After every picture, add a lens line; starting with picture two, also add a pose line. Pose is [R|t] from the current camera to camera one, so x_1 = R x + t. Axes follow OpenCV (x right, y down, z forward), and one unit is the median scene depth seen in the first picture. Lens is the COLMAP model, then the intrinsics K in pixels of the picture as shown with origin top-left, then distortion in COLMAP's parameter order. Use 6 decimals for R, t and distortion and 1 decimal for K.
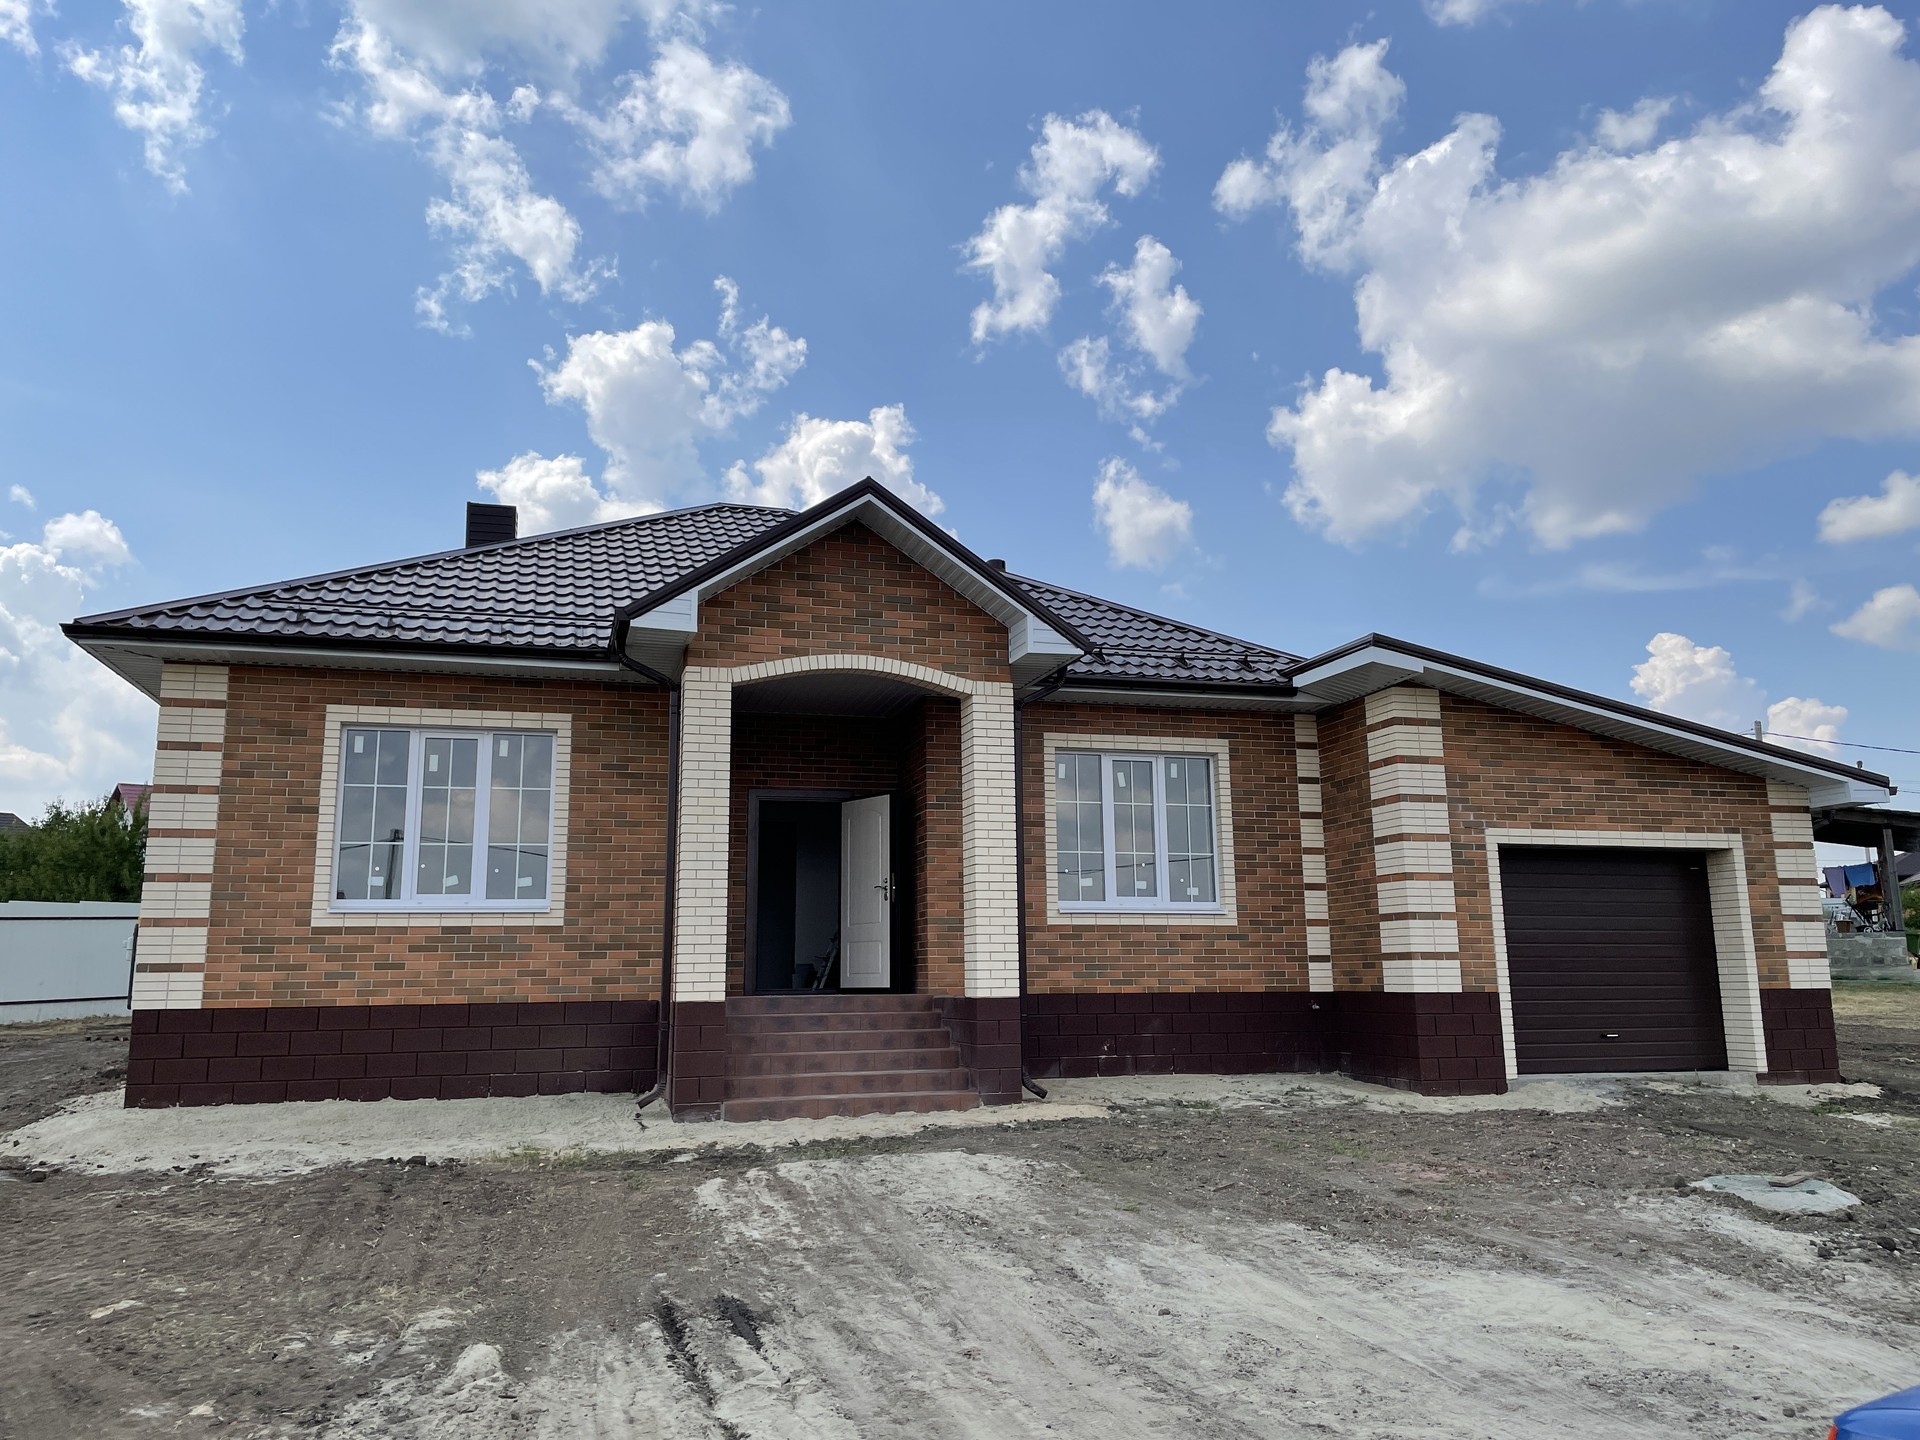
lens RADIAL K [[1424.9, 0, 970.6], [0, 1424.9, 714.8], [0, 0, 1]] dist [0.107408, -0.156836]
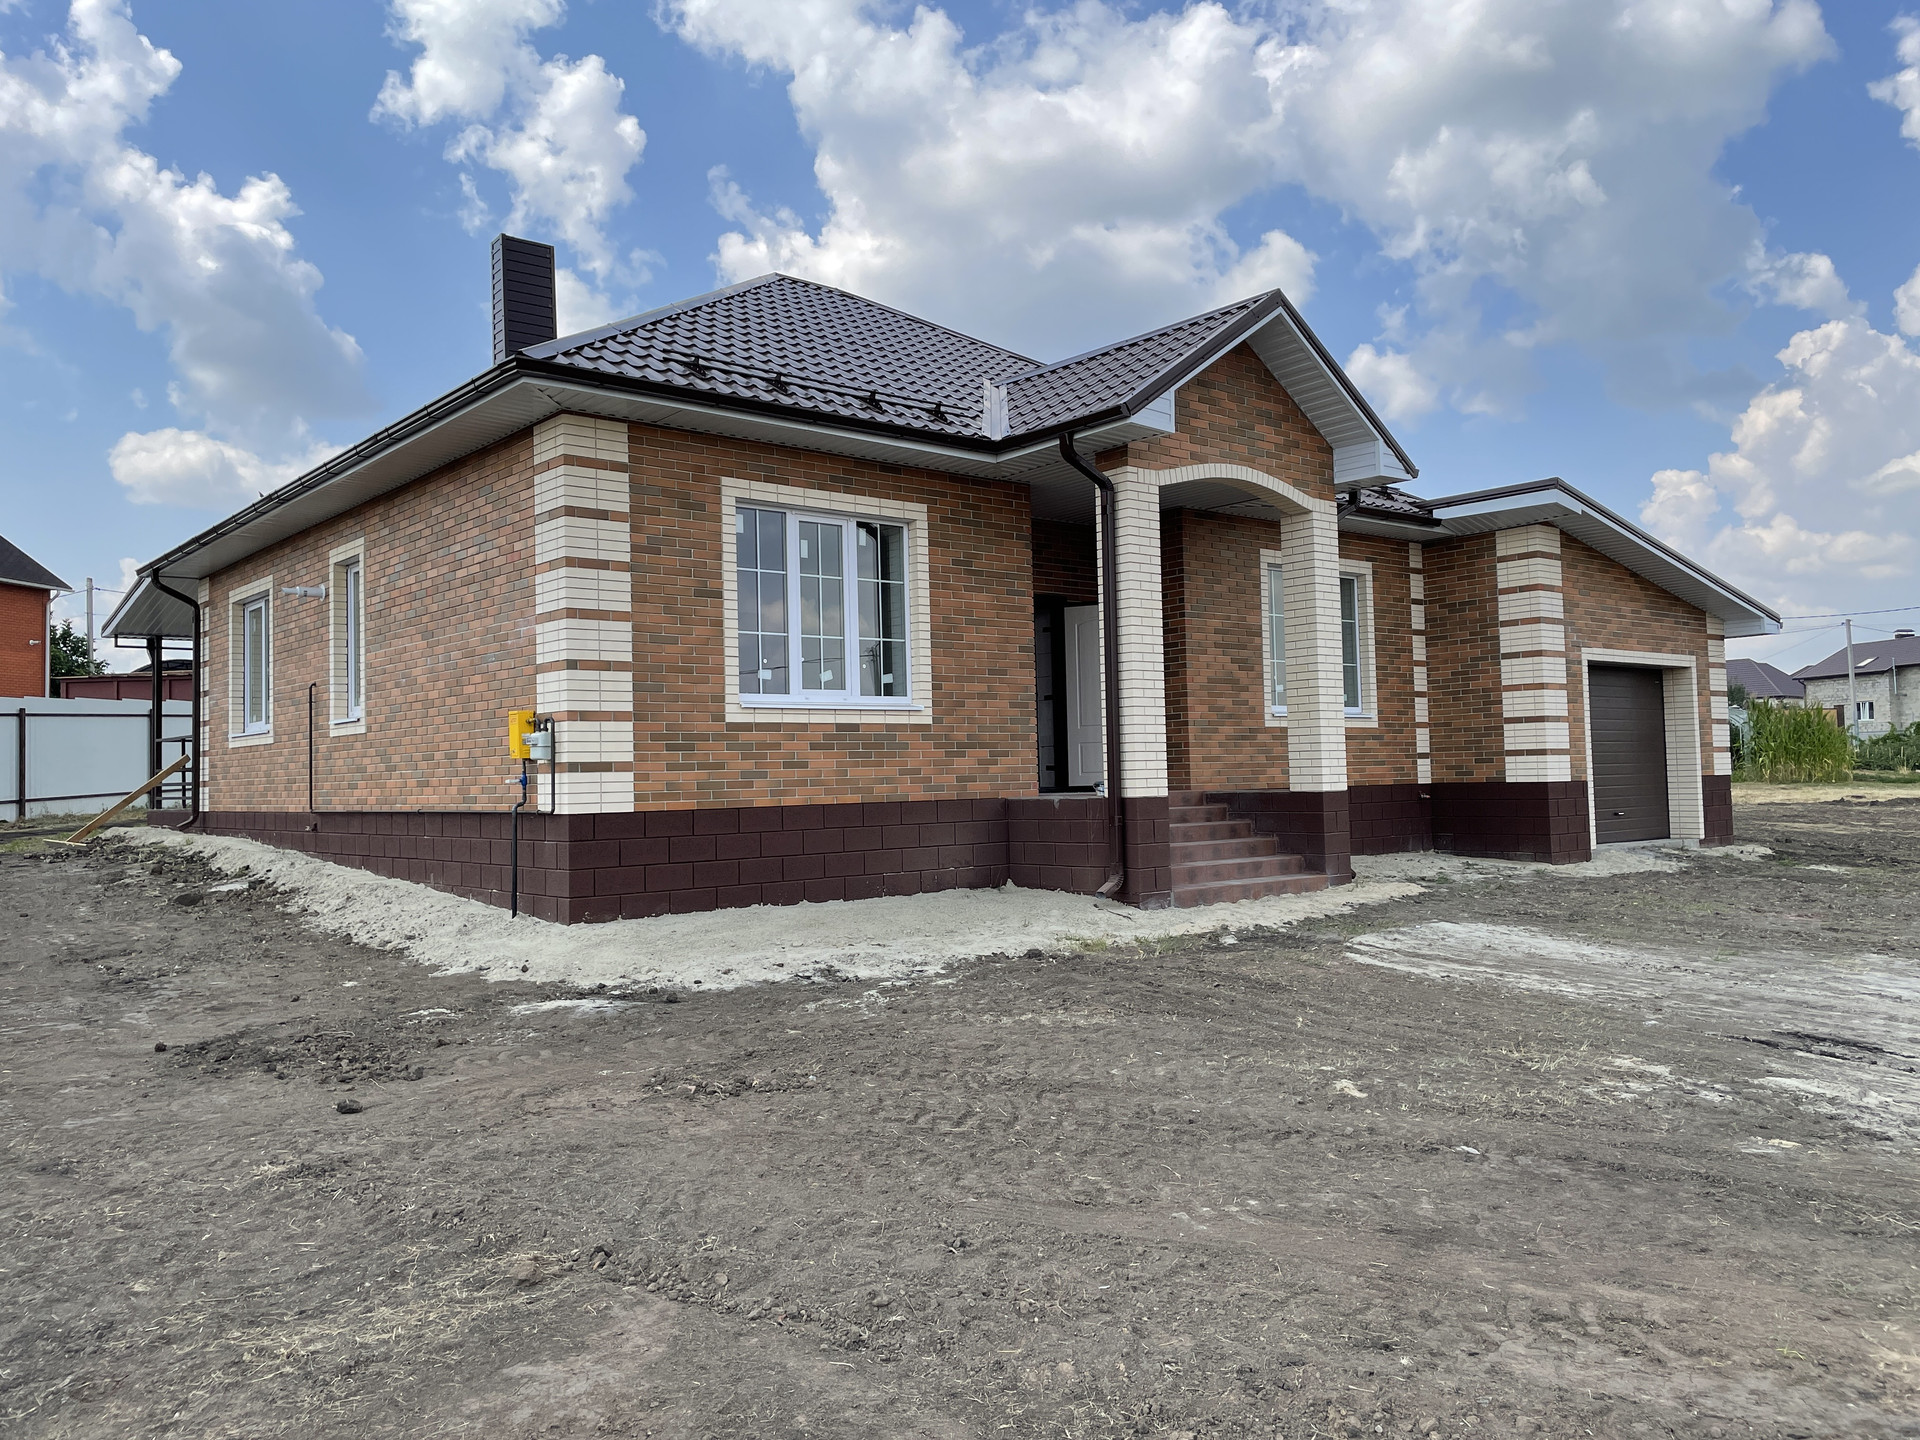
lens RADIAL K [[1424.9, 0, 970.6], [0, 1424.9, 714.8], [0, 0, 1]] dist [0.107408, -0.156836]
pose [[0.912878, 0.006478, 0.408181, -0.615833], [-0.060341, 0.991032, 0.119221, 0.022158], [-0.403749, -0.133464, 0.905082, 0.108390]]
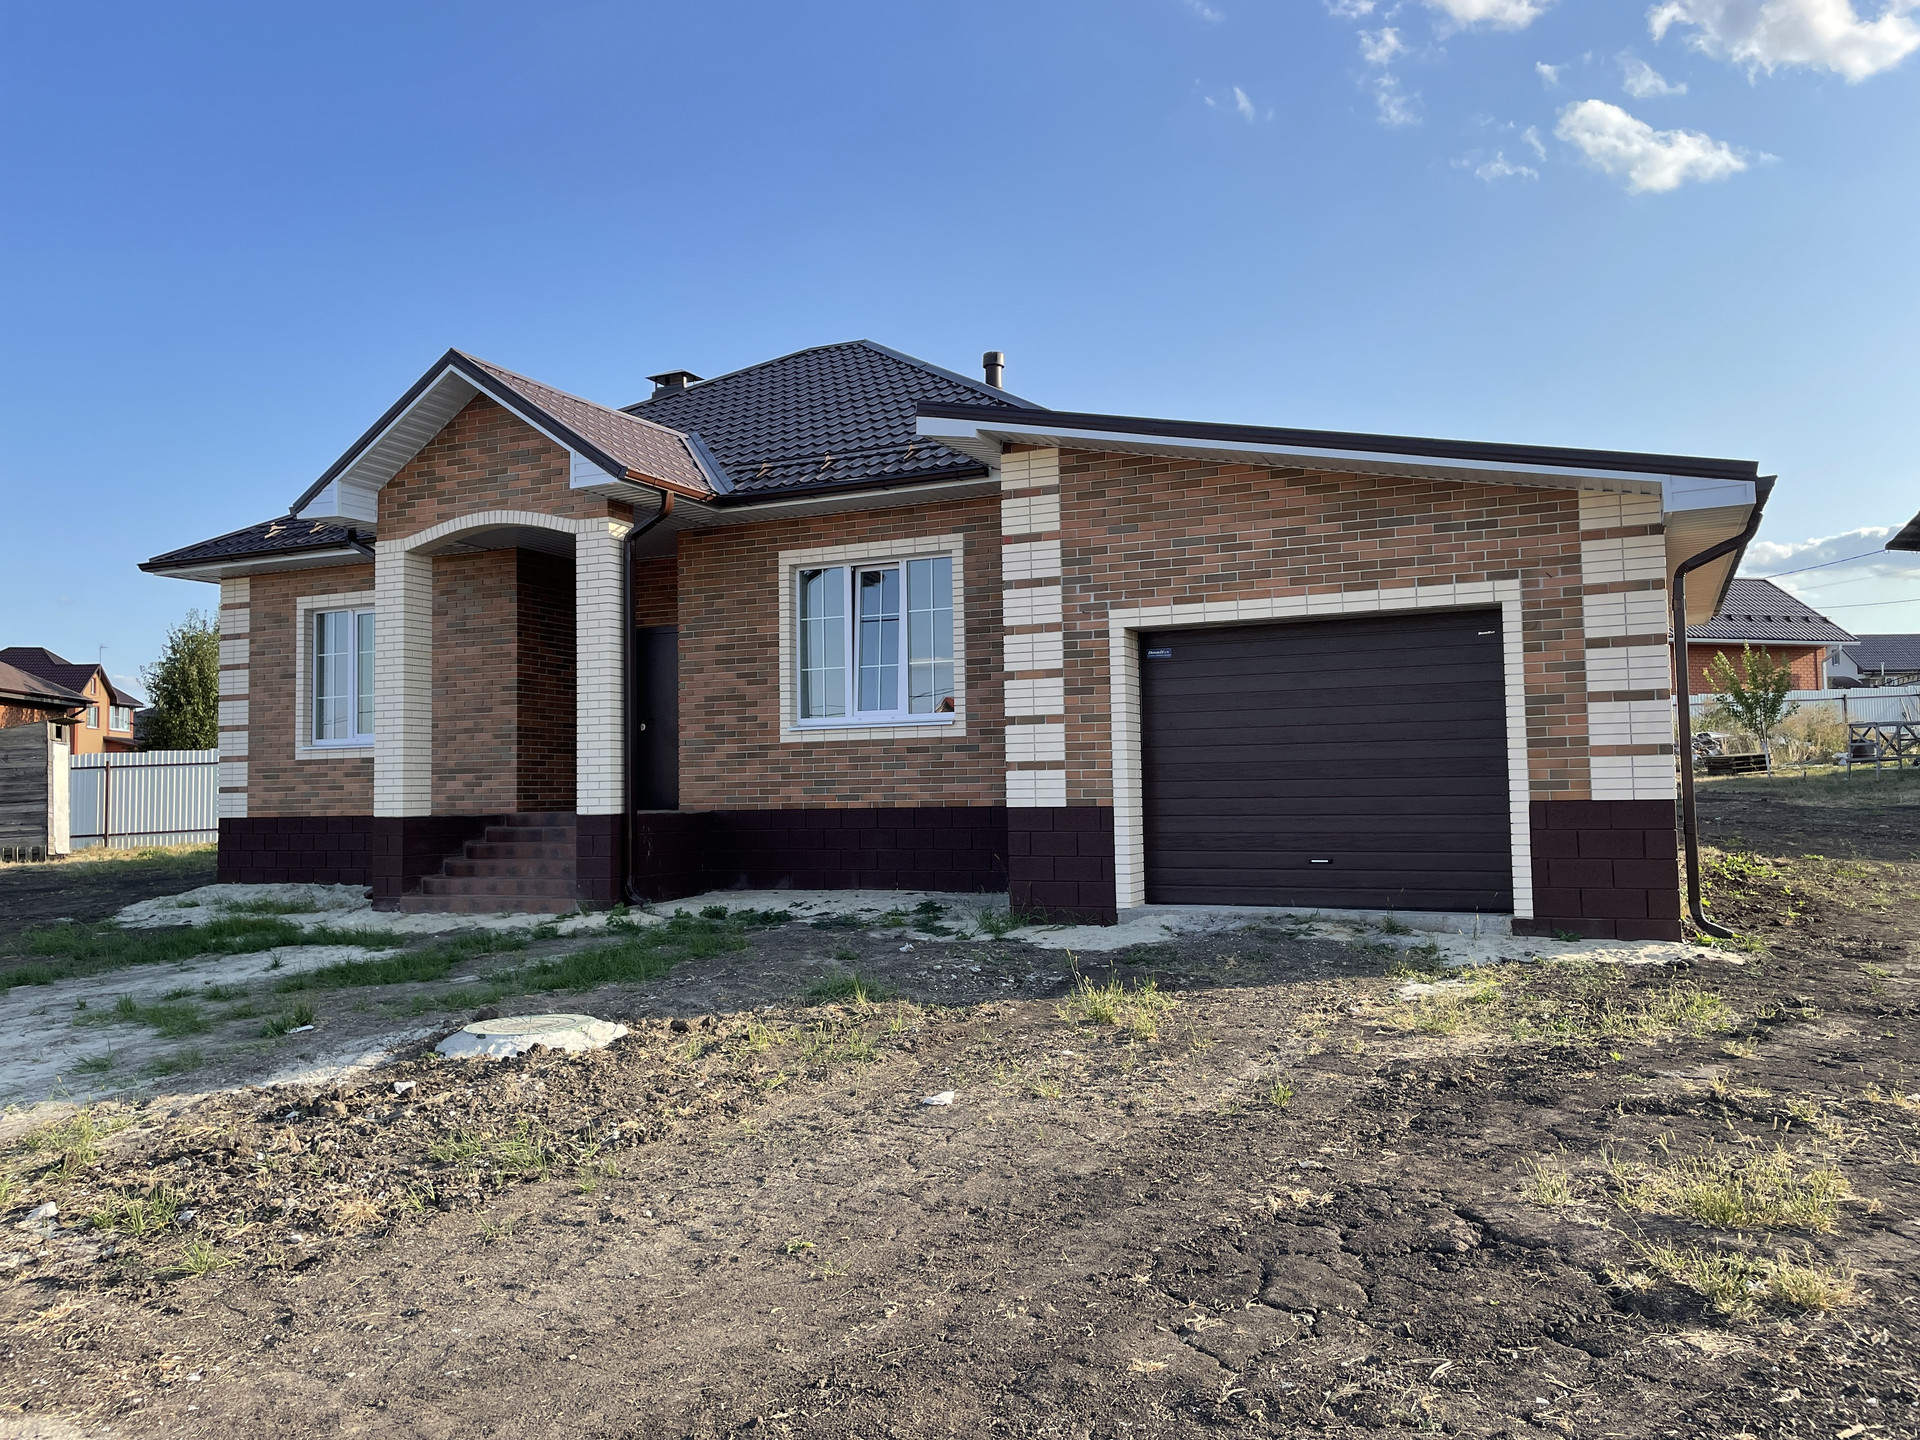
lens RADIAL K [[1424.9, 0, 970.6], [0, 1424.9, 714.8], [0, 0, 1]] dist [0.107408, -0.156836]
pose [[0.760740, -0.039399, -0.647860, 0.840510], [0.127169, 0.987857, 0.089251, 0.056129], [0.636477, -0.150285, 0.756512, 0.334008]]
